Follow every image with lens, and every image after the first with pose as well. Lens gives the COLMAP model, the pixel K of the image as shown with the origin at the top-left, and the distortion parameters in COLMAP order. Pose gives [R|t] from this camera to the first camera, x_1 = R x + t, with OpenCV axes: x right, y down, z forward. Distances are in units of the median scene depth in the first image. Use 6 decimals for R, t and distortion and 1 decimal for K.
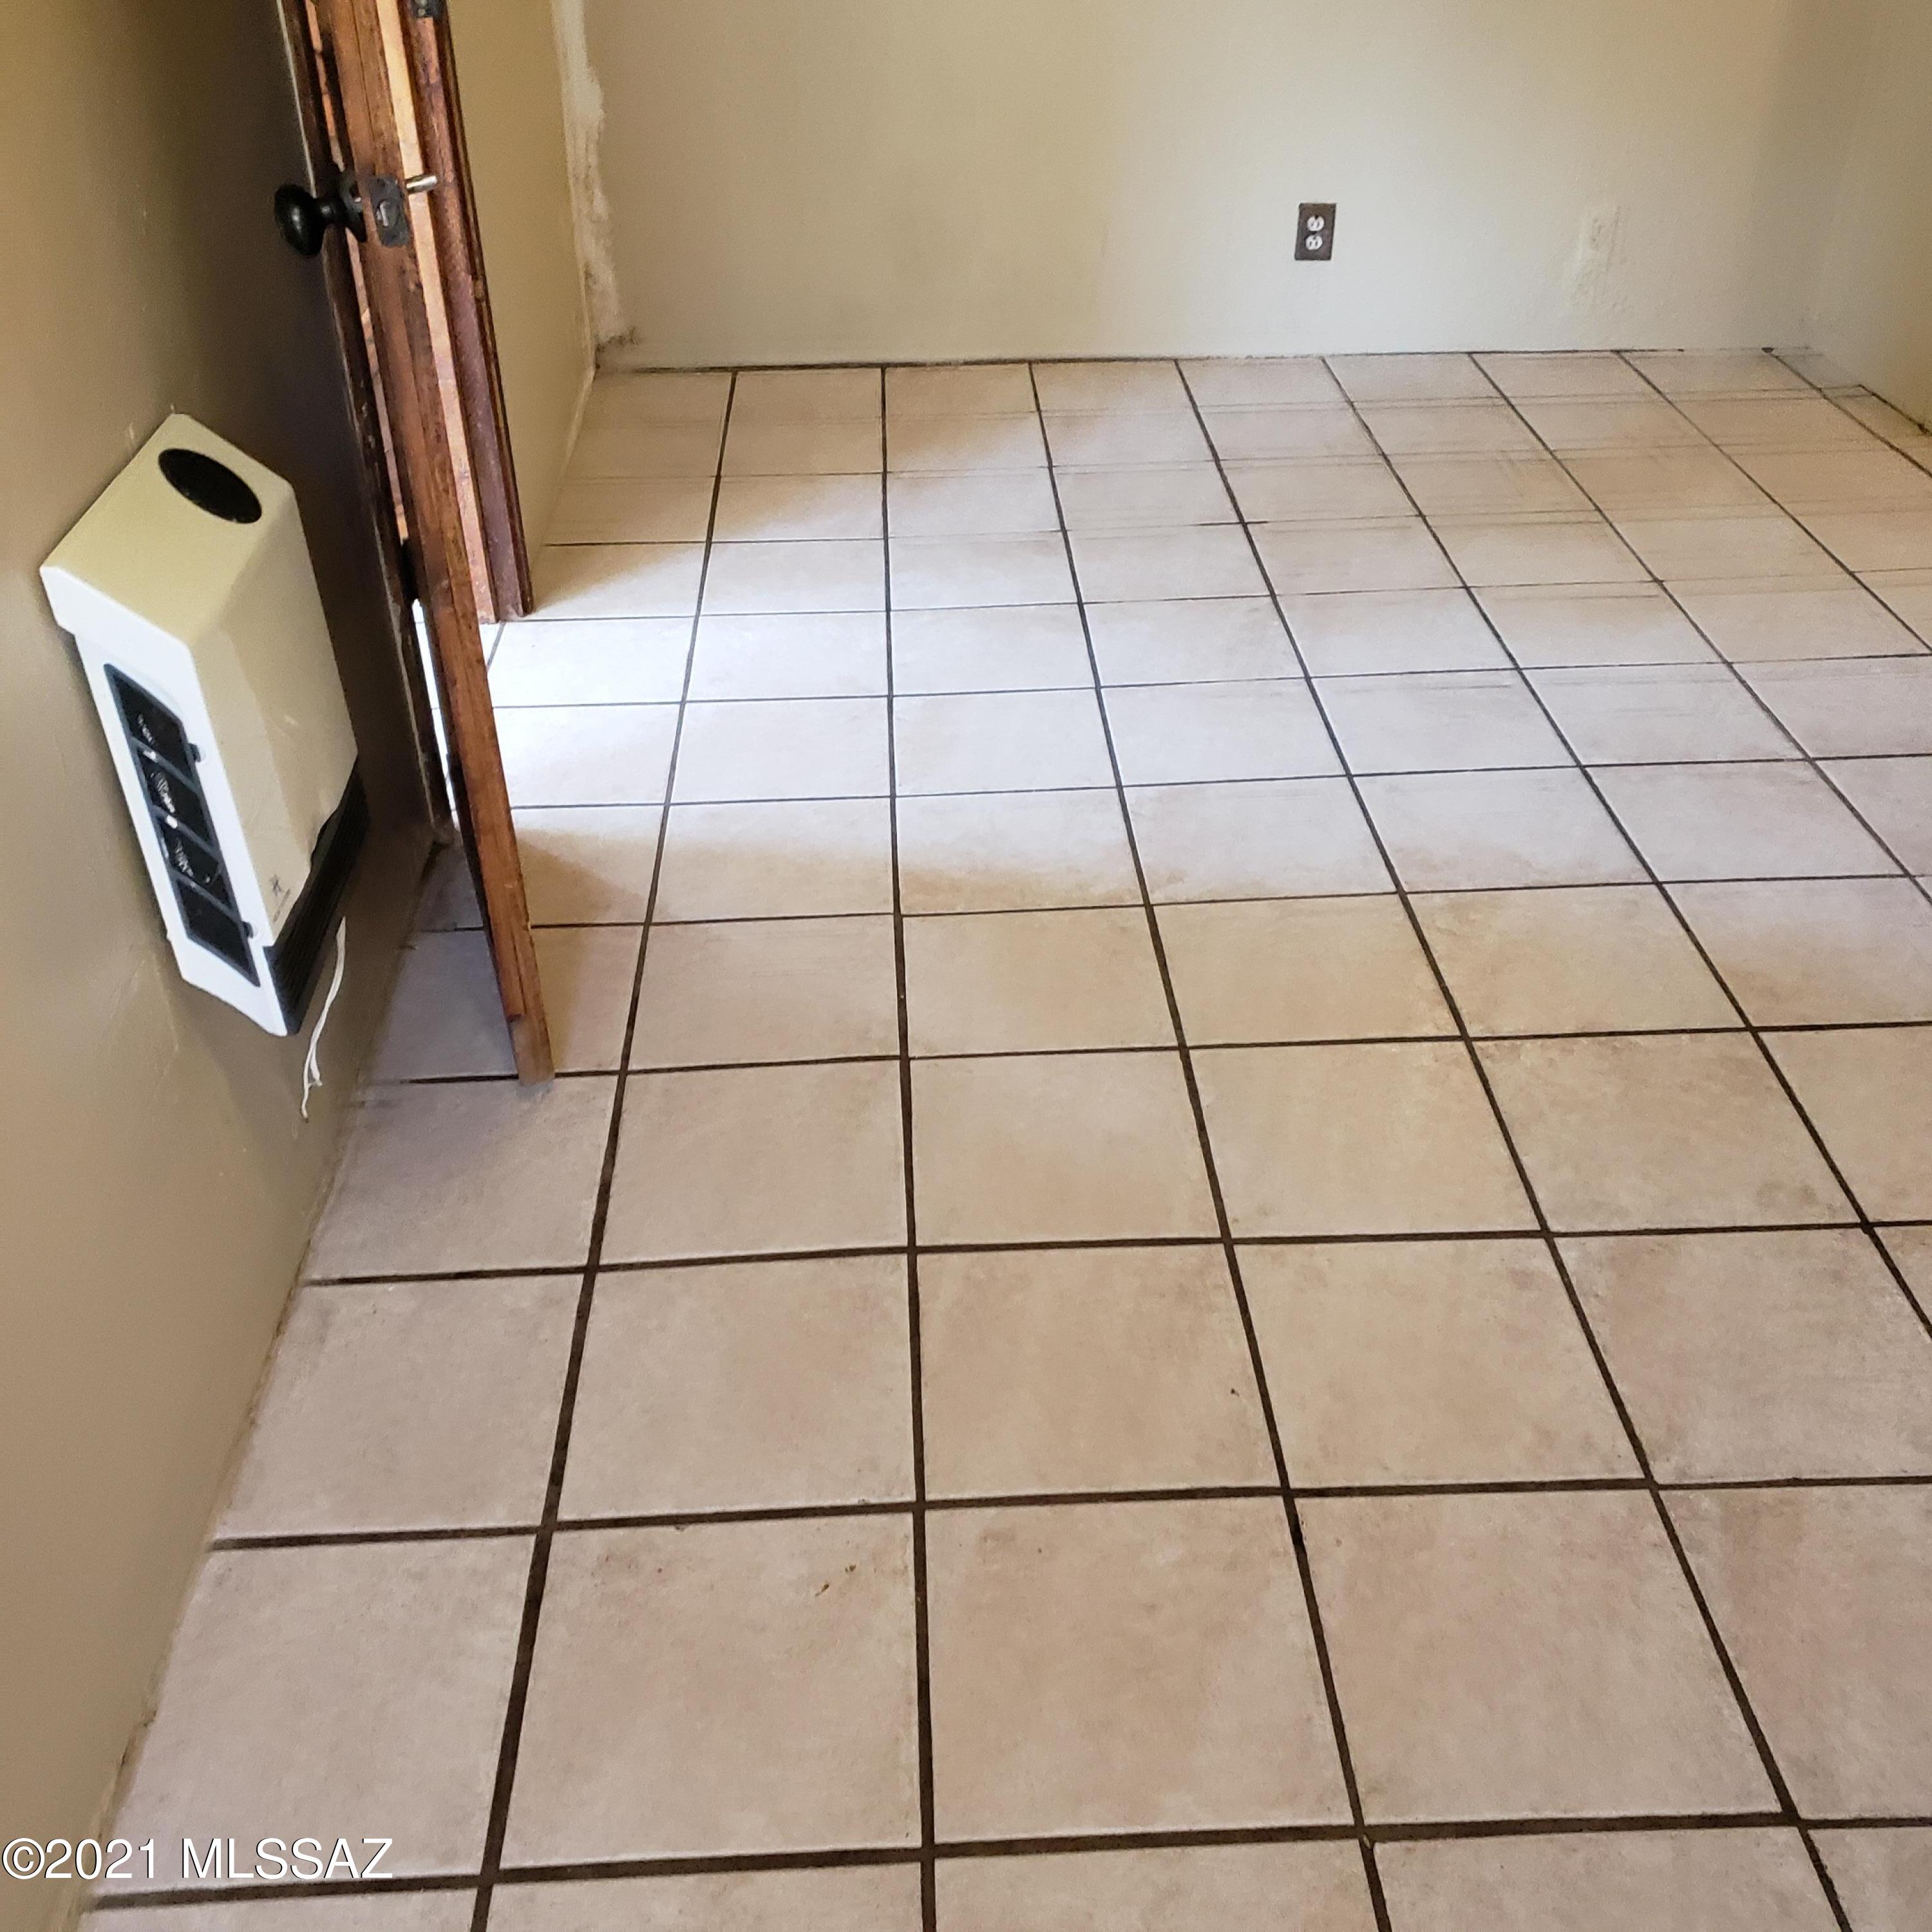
lens RADIAL K [[1961.3, 0, 966.3], [0, 1961.3, 921.8], [0, 0, 1]] dist [0.159303, -0.404478]
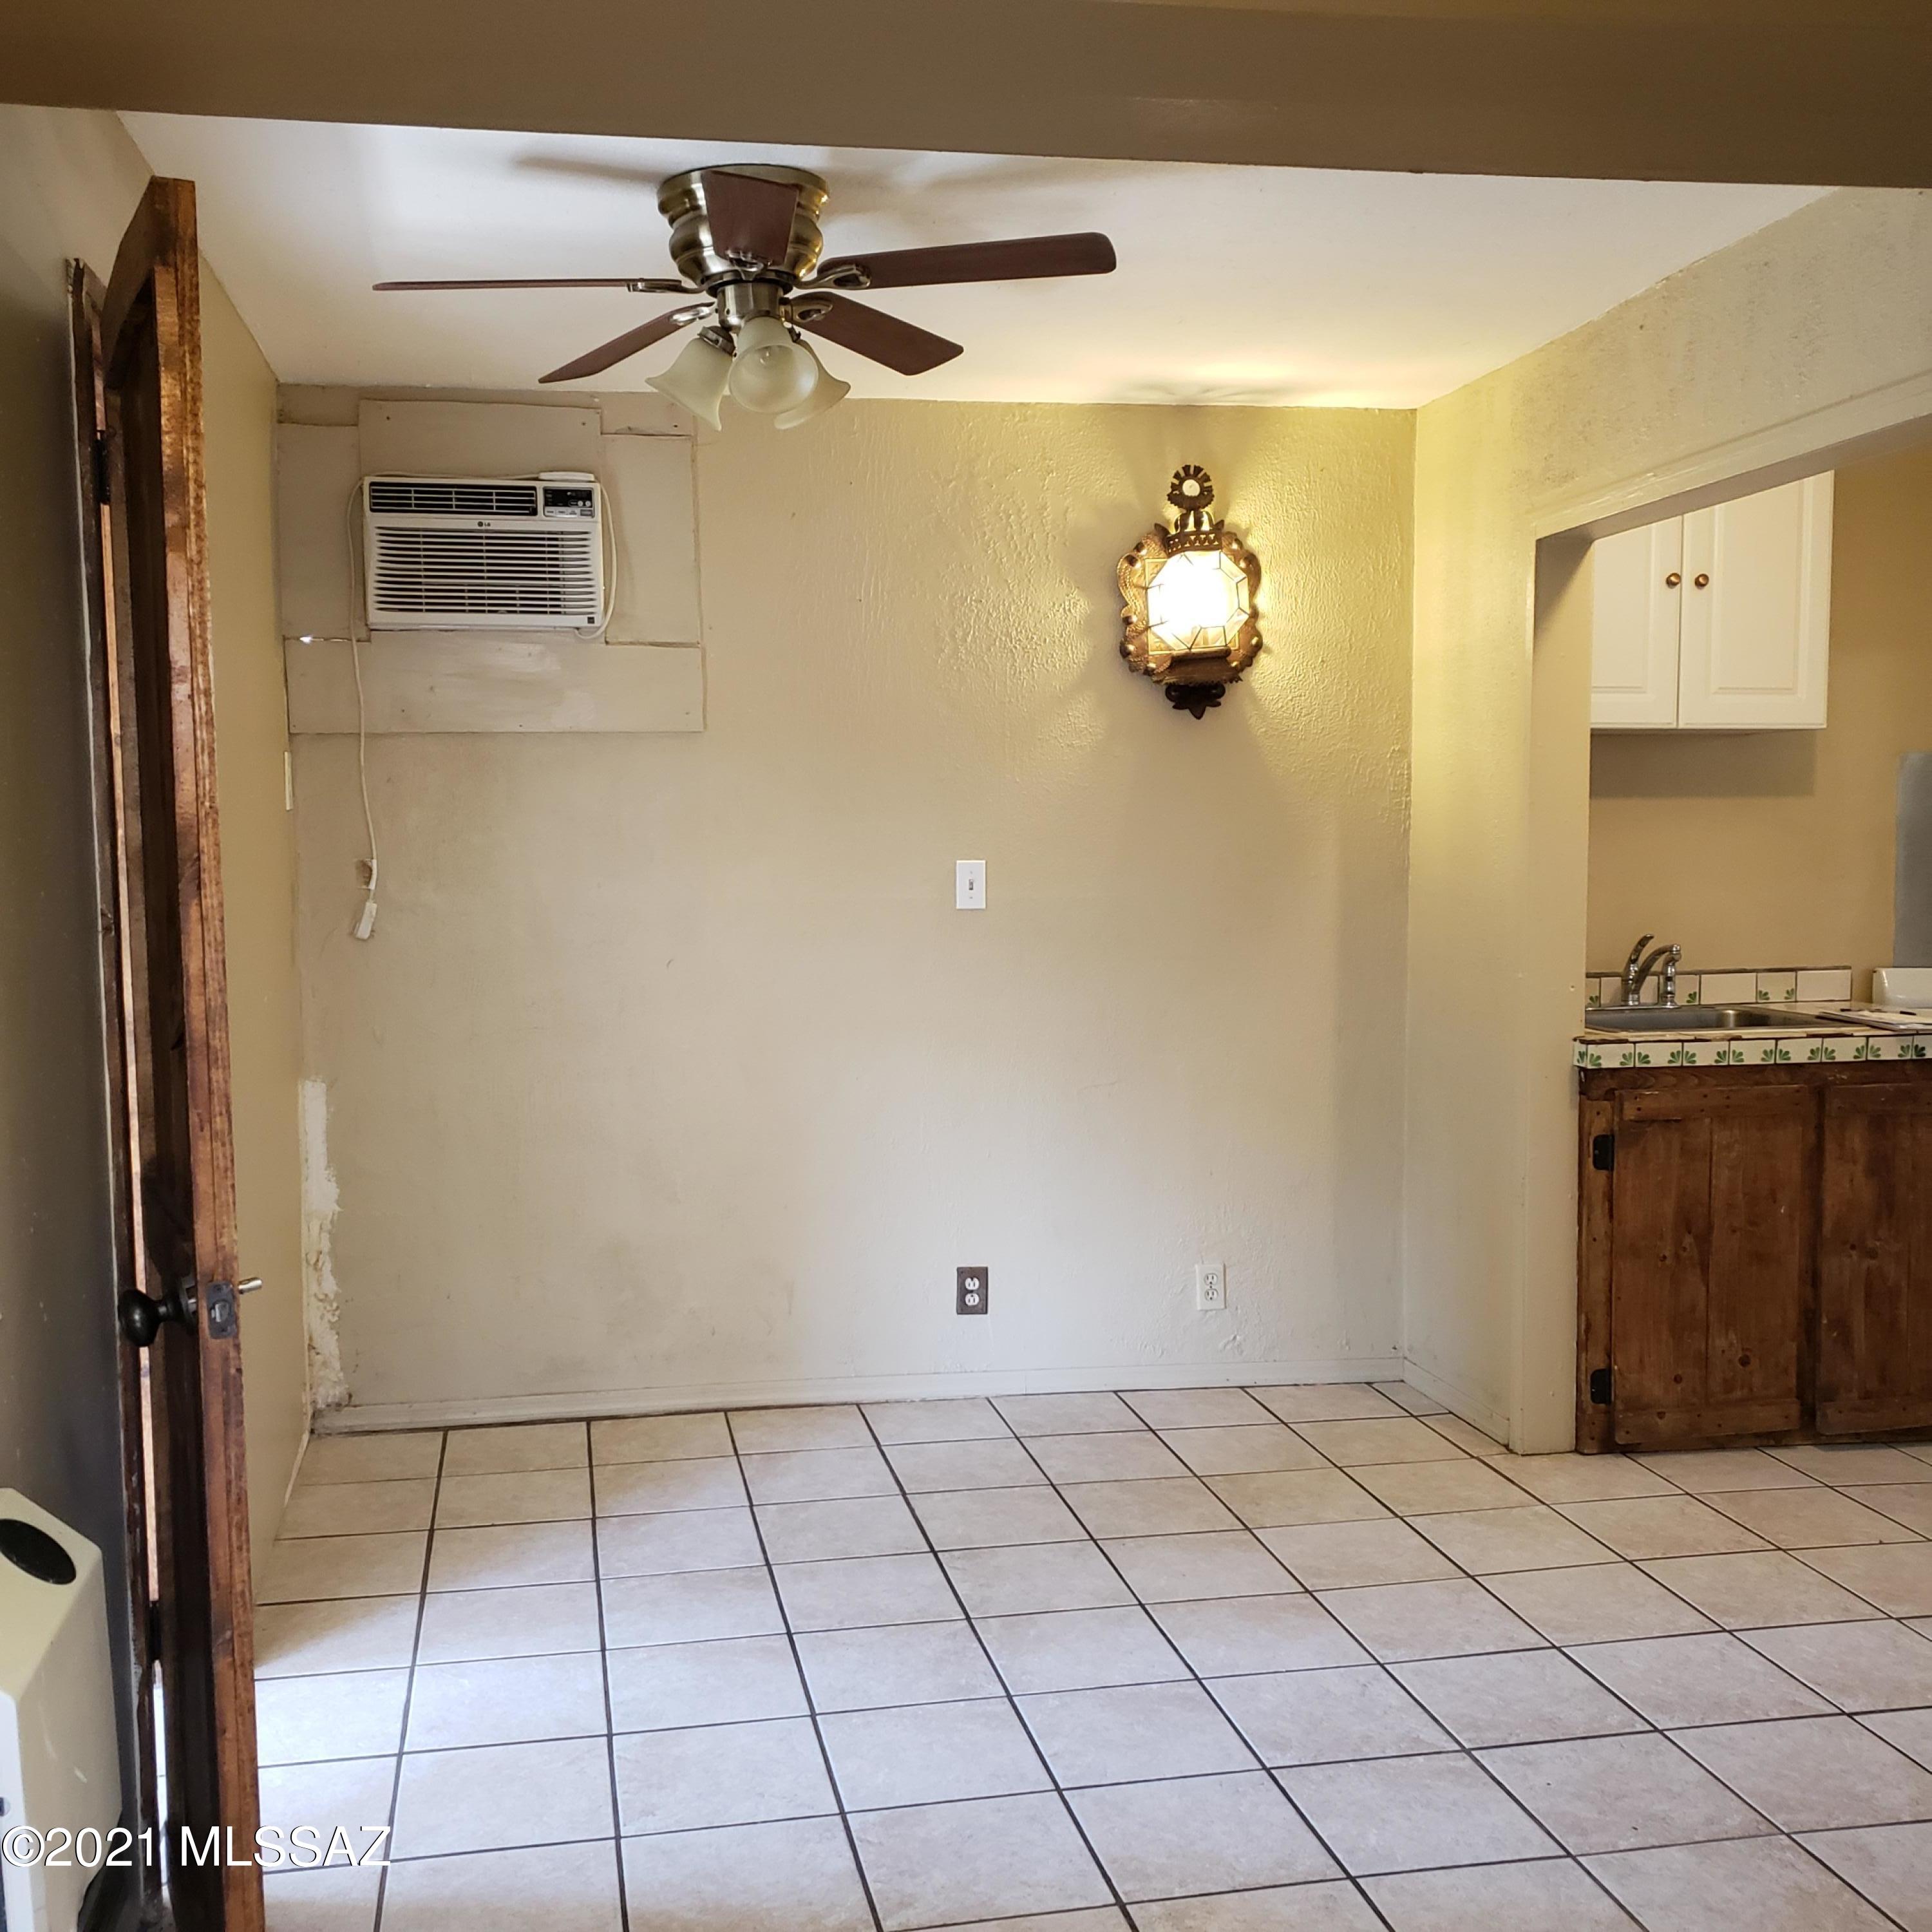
lens RADIAL K [[1975.4, 0, 936.2], [0, 1975.4, 993.2], [0, 0, 1]] dist [0.021071, -0.045092]
pose [[0.988202, -0.000337, 0.153154, -0.028658], [0.071104, 0.886705, -0.456836, 0.024928], [-0.135649, 0.462336, 0.876268, -0.099544]]
